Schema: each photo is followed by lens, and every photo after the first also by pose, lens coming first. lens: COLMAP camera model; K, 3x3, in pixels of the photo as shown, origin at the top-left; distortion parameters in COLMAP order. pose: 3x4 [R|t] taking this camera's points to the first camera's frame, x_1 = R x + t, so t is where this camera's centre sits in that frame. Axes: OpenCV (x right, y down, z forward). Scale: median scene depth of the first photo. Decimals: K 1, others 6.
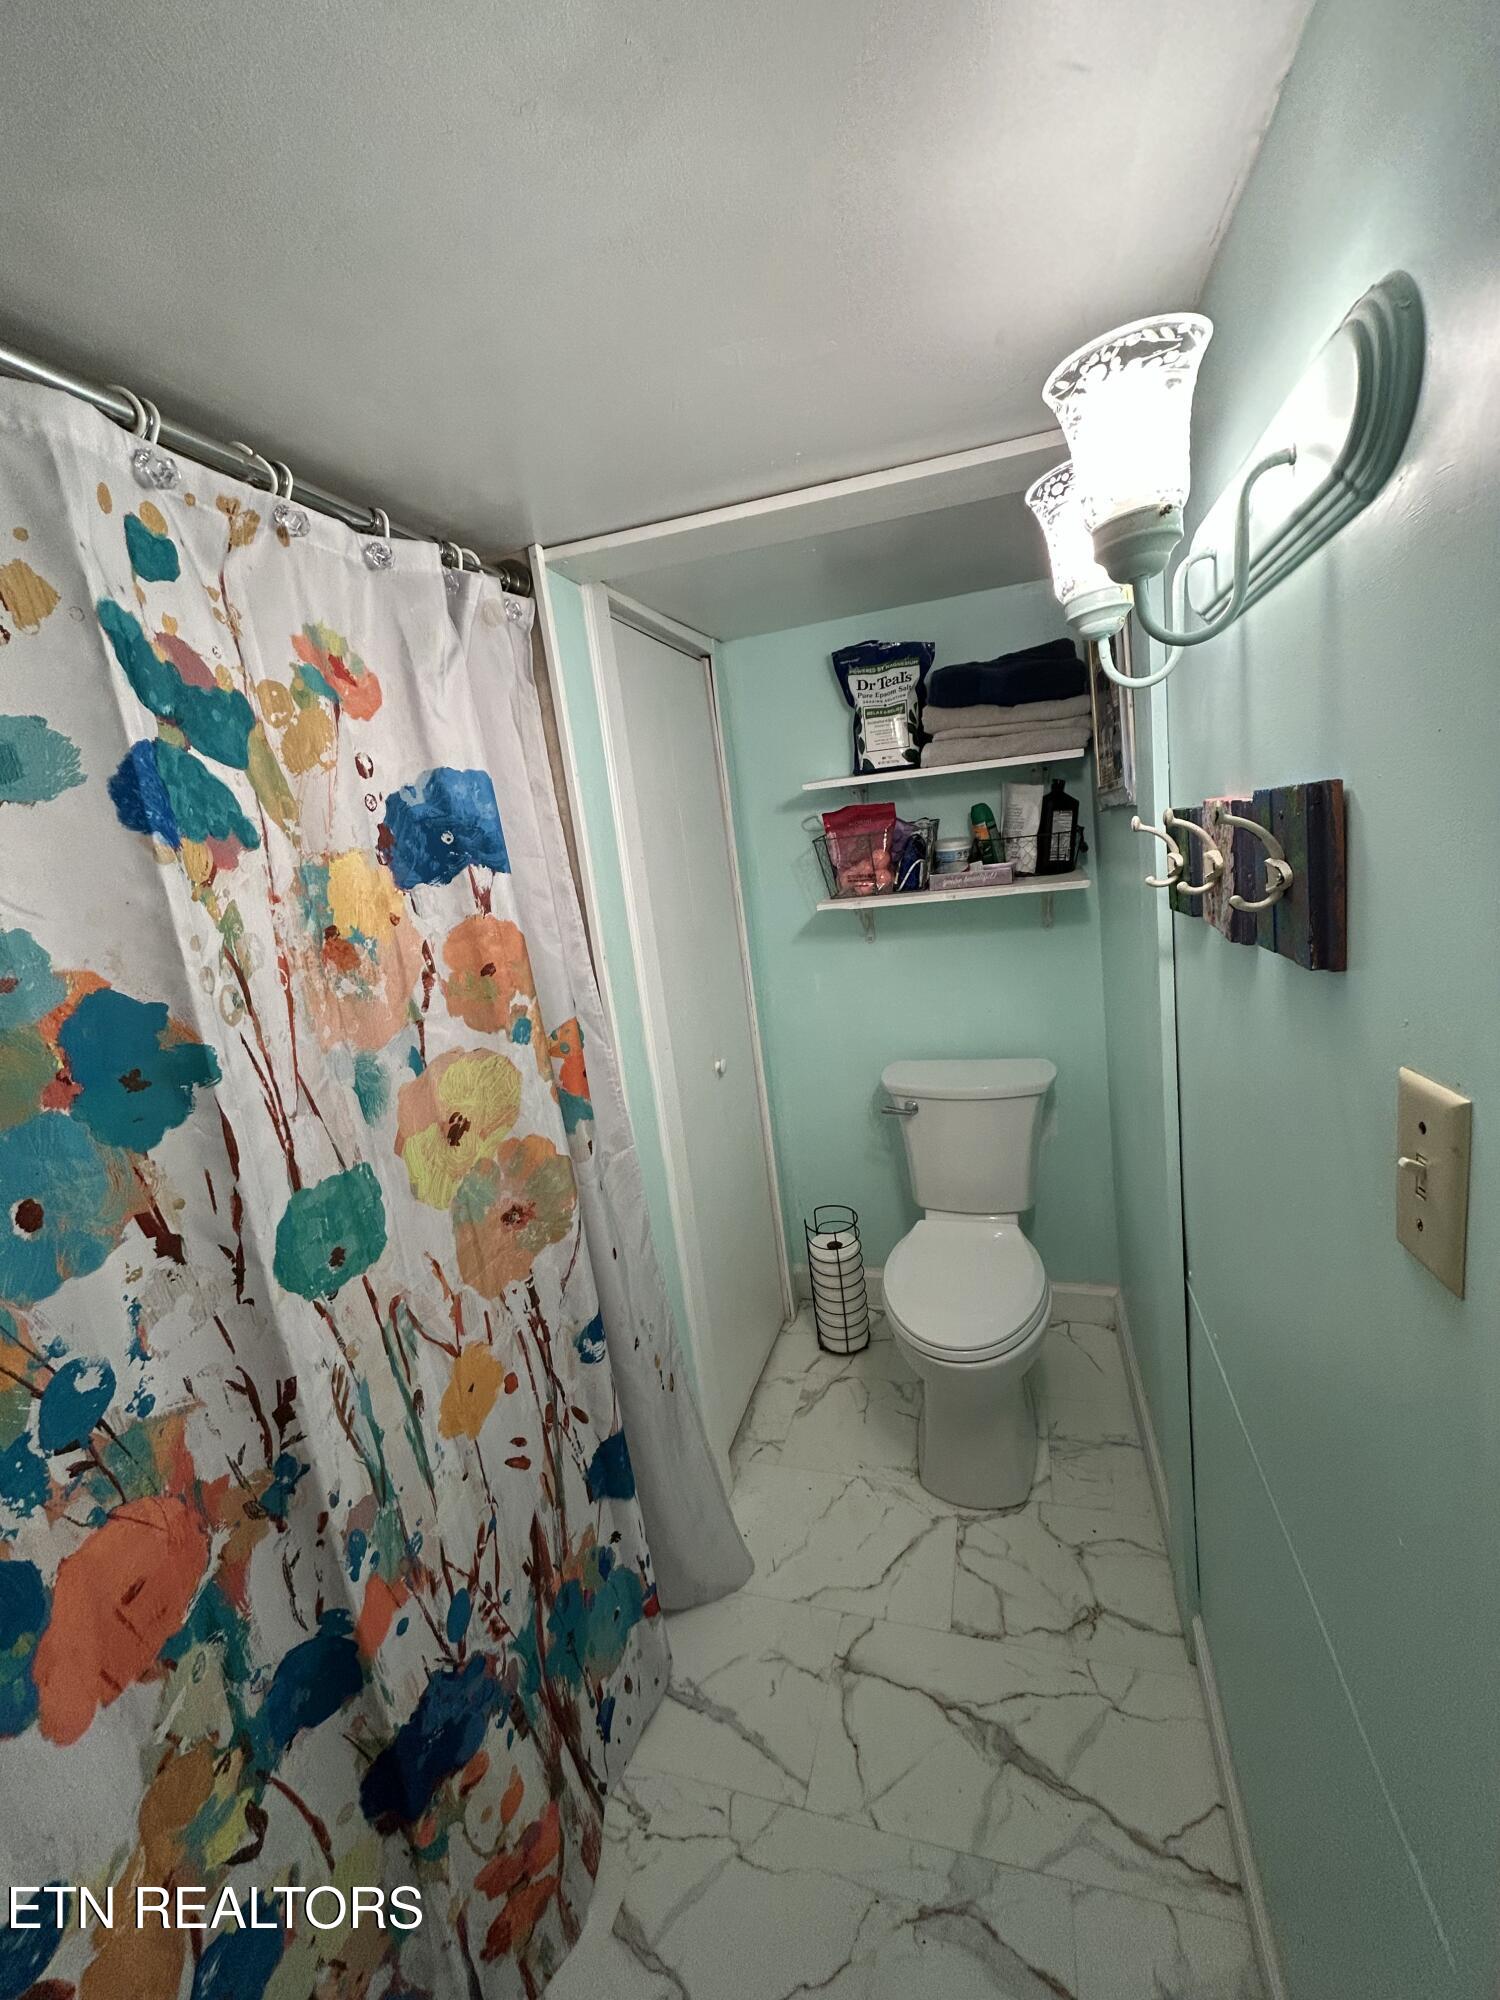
lens RADIAL K [[804.5, 0, 751.1], [0, 804.5, 996.5], [0, 0, 1]] dist [0.000728, -0.000302]
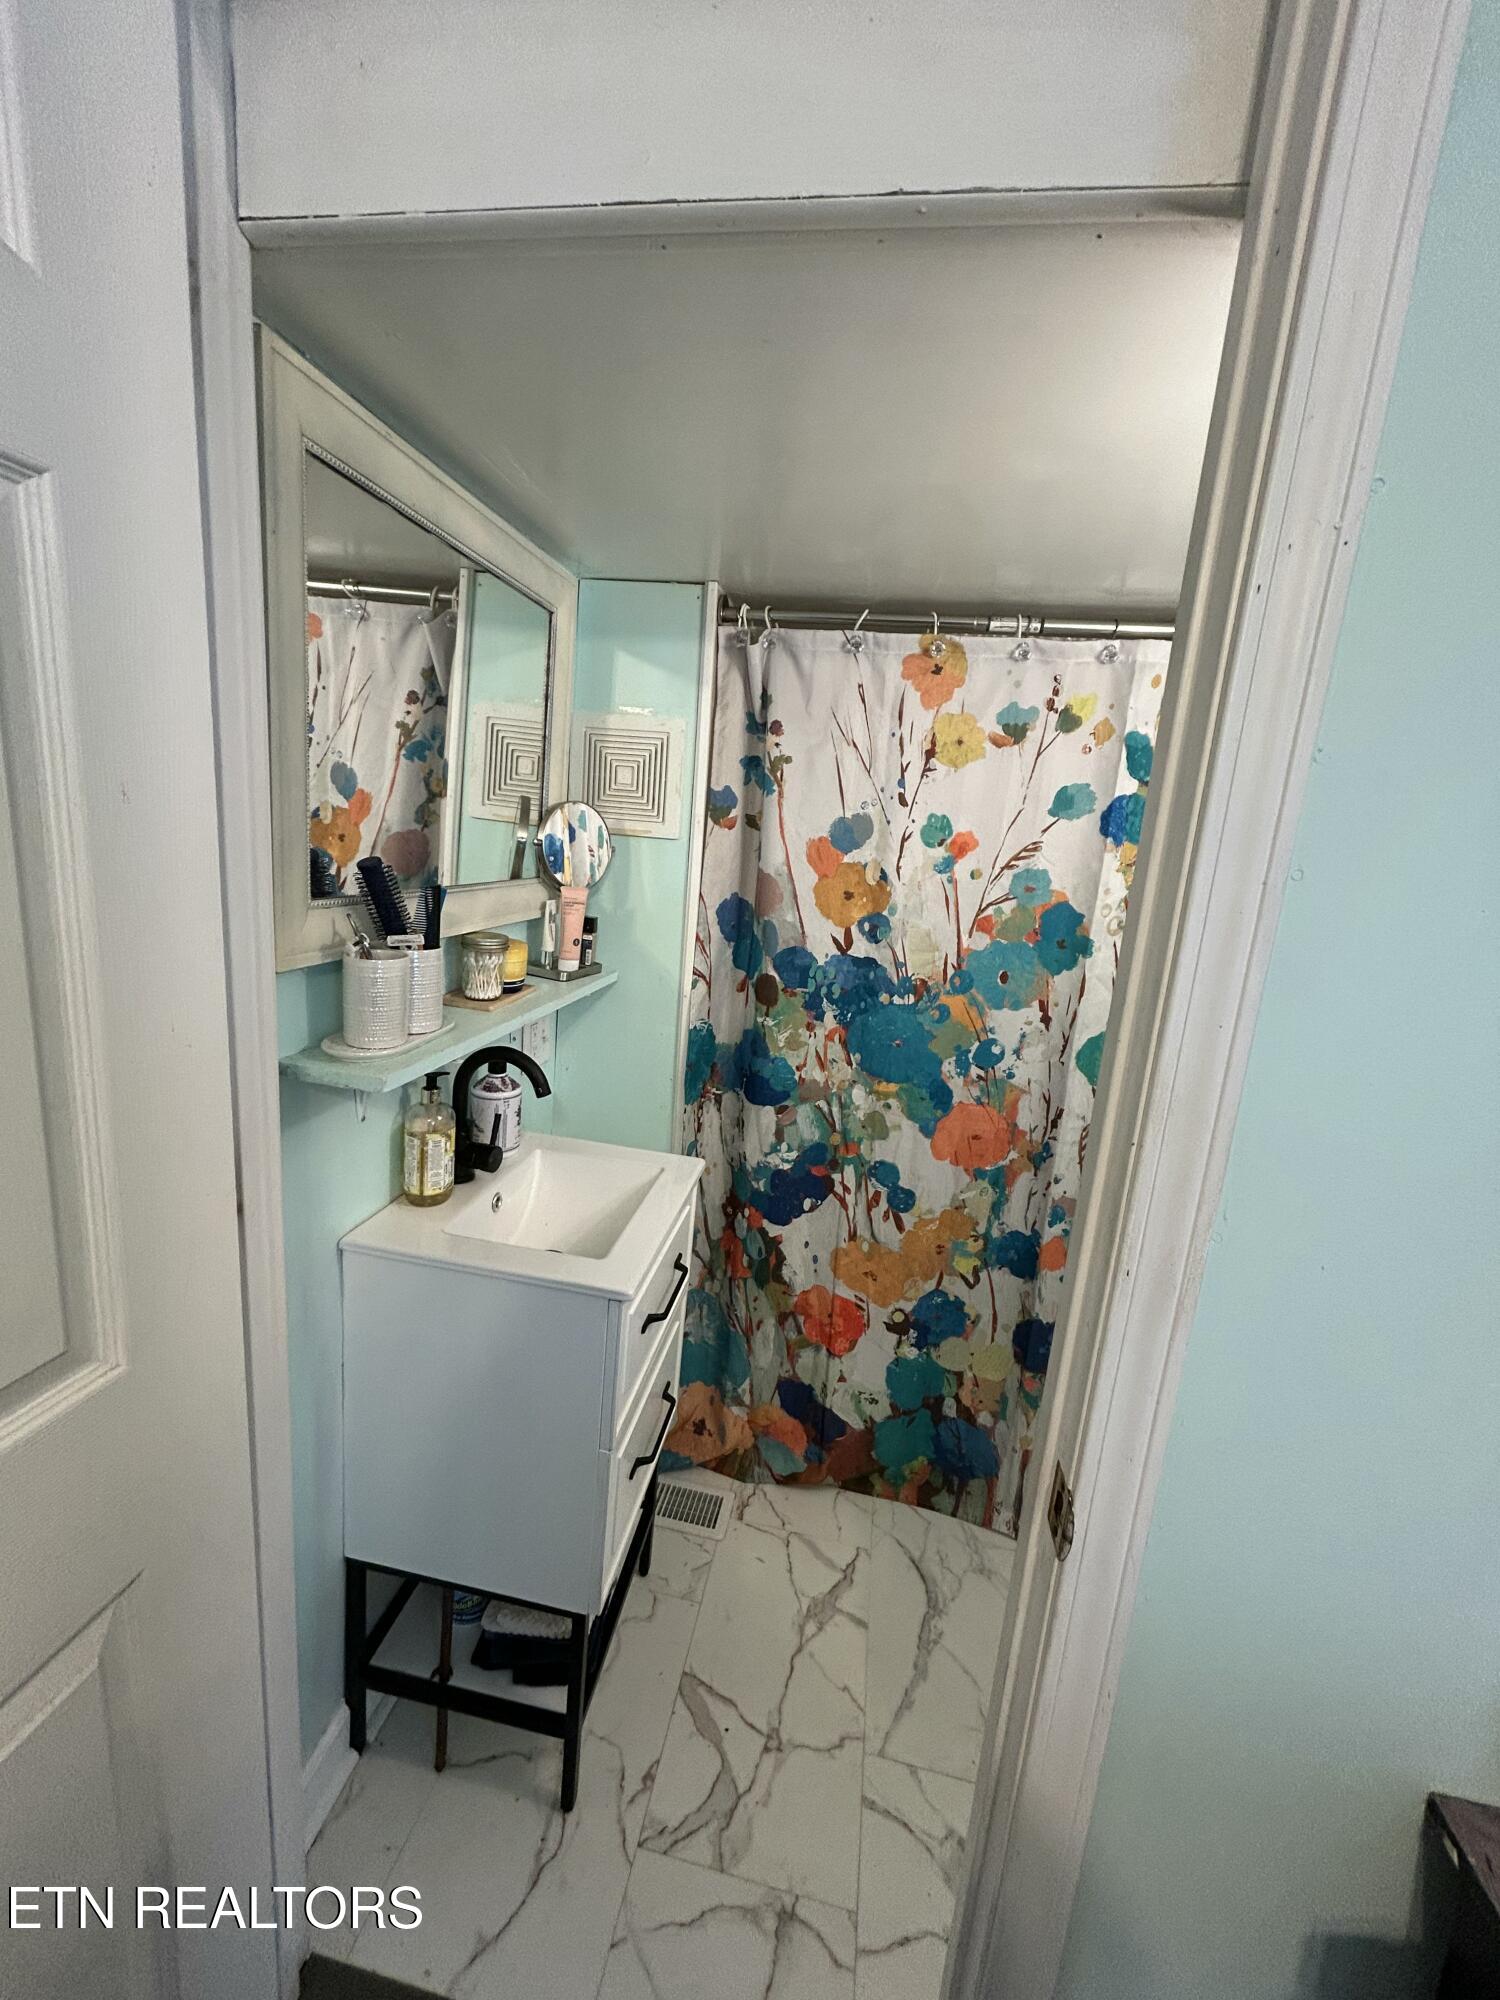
lens RADIAL K [[804.5, 0, 751.1], [0, 804.5, 996.5], [0, 0, 1]] dist [0.000728, -0.000302]
pose [[0.119732, 0.319266, -0.940071, 1.167852], [-0.282402, 0.918721, 0.276046, -0.123251], [0.951795, 0.232426, 0.200162, -0.216689]]
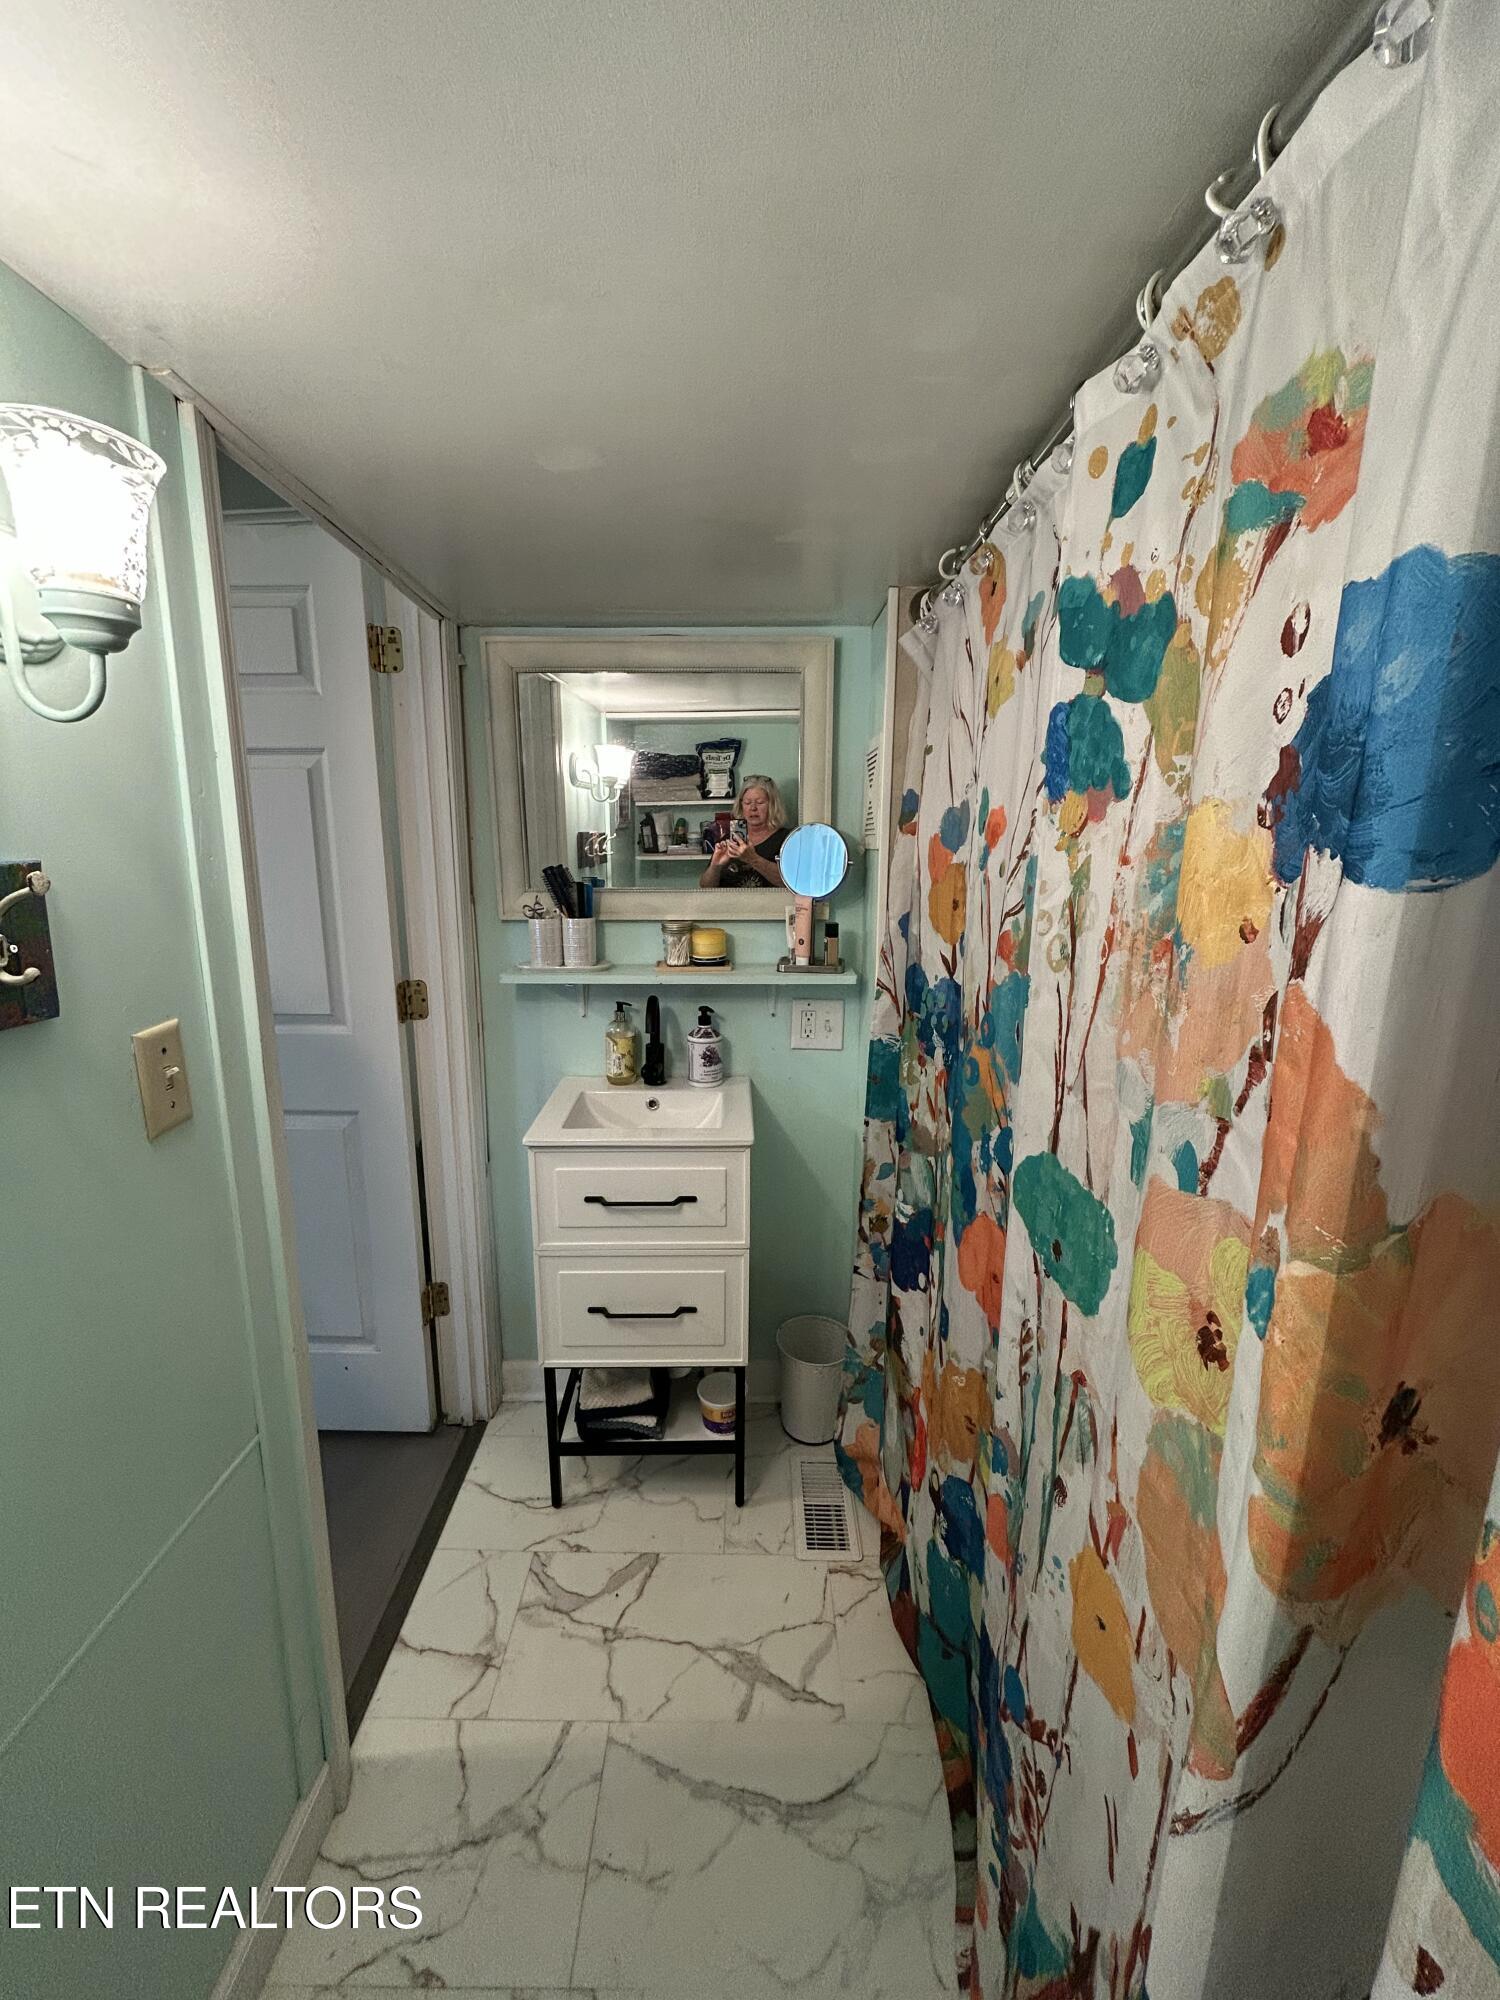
lens RADIAL K [[804.5, 0, 751.1], [0, 804.5, 996.5], [0, 0, 1]] dist [0.000728, -0.000302]
pose [[-0.945089, 0.167434, -0.280665, 0.033411], [0.044147, 0.916328, 0.397987, -0.368089], [0.323817, 0.363742, -0.873404, 1.787996]]
